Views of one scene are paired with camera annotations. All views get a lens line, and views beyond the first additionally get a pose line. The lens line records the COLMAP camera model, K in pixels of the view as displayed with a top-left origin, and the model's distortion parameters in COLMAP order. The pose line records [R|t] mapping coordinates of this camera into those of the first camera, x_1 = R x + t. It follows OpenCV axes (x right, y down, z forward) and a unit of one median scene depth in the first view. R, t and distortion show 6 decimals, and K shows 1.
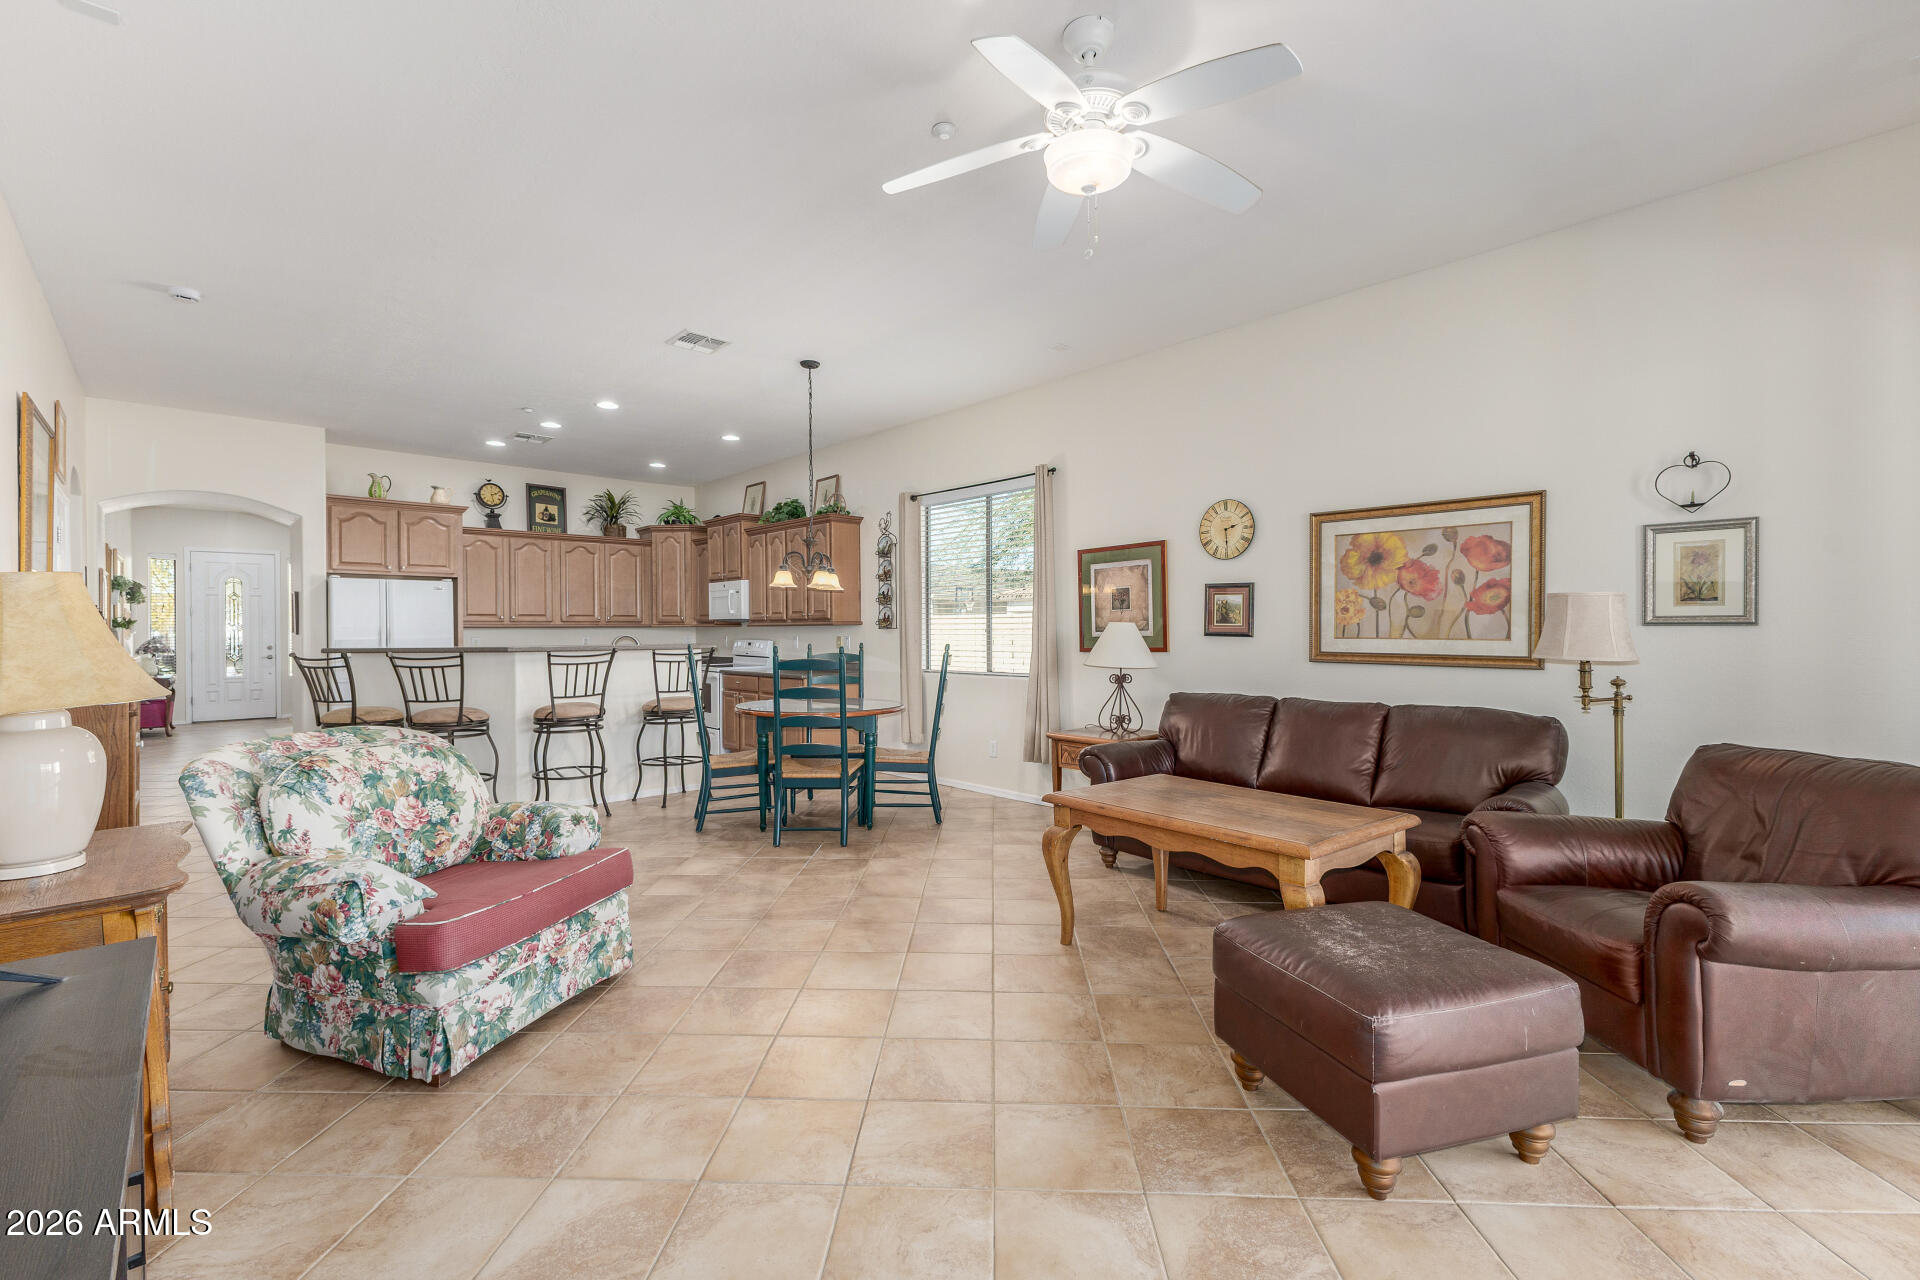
lens RADIAL K [[828.1, 0, 964.4], [0, 828.1, 646.0], [0, 0, 1]] dist [0.008426, -0.000069]
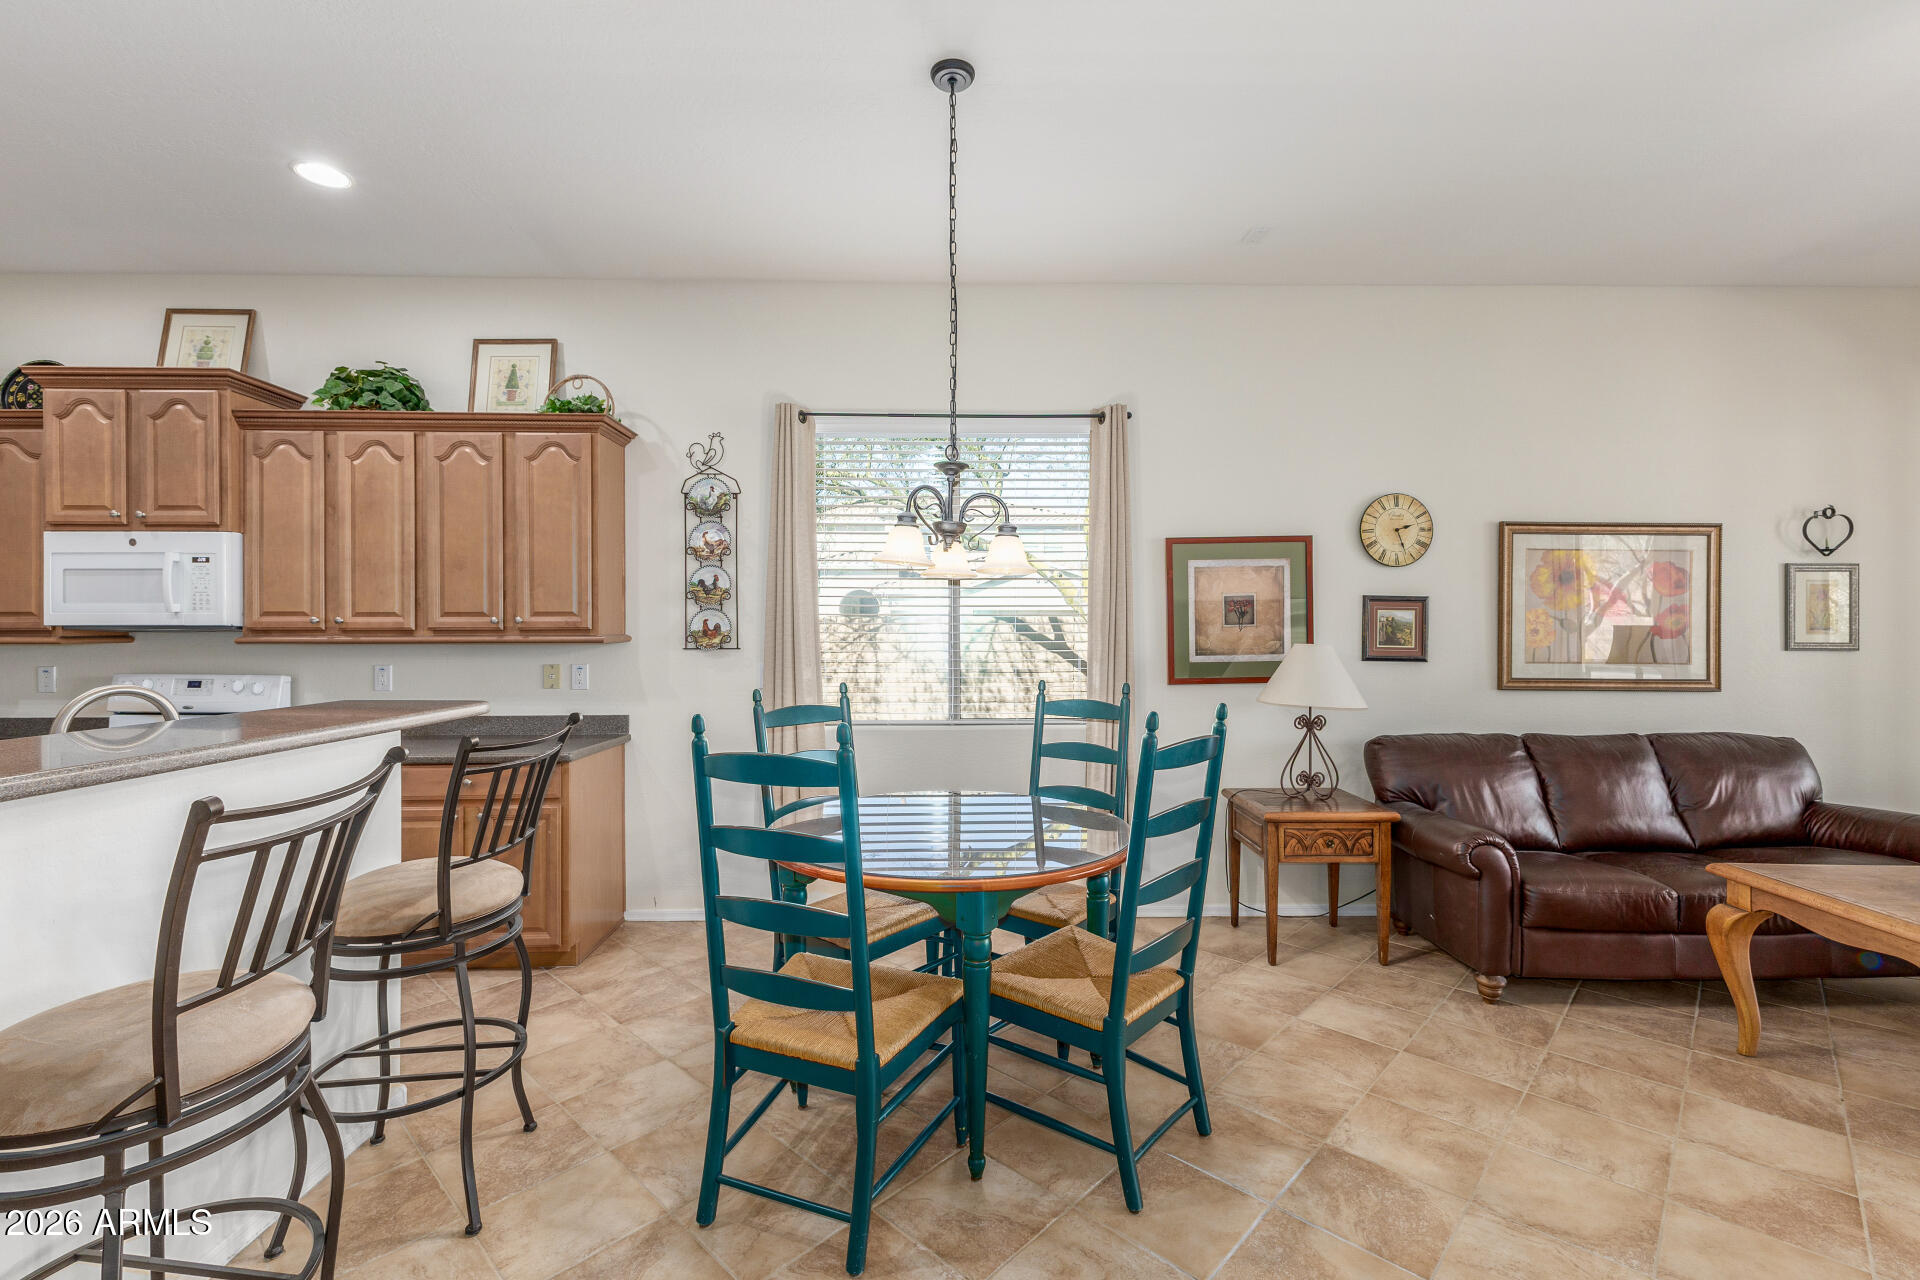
lens RADIAL K [[828.1, 0, 952.0], [0, 828.1, 639.2], [0, 0, 1]] dist [0.008426, -0.000069]
pose [[0.664358, -0.002682, 0.747410, -0.583700], [0.011848, 0.999906, -0.006943, -0.032744], [-0.747321, 0.013468, 0.664327, 0.783999]]
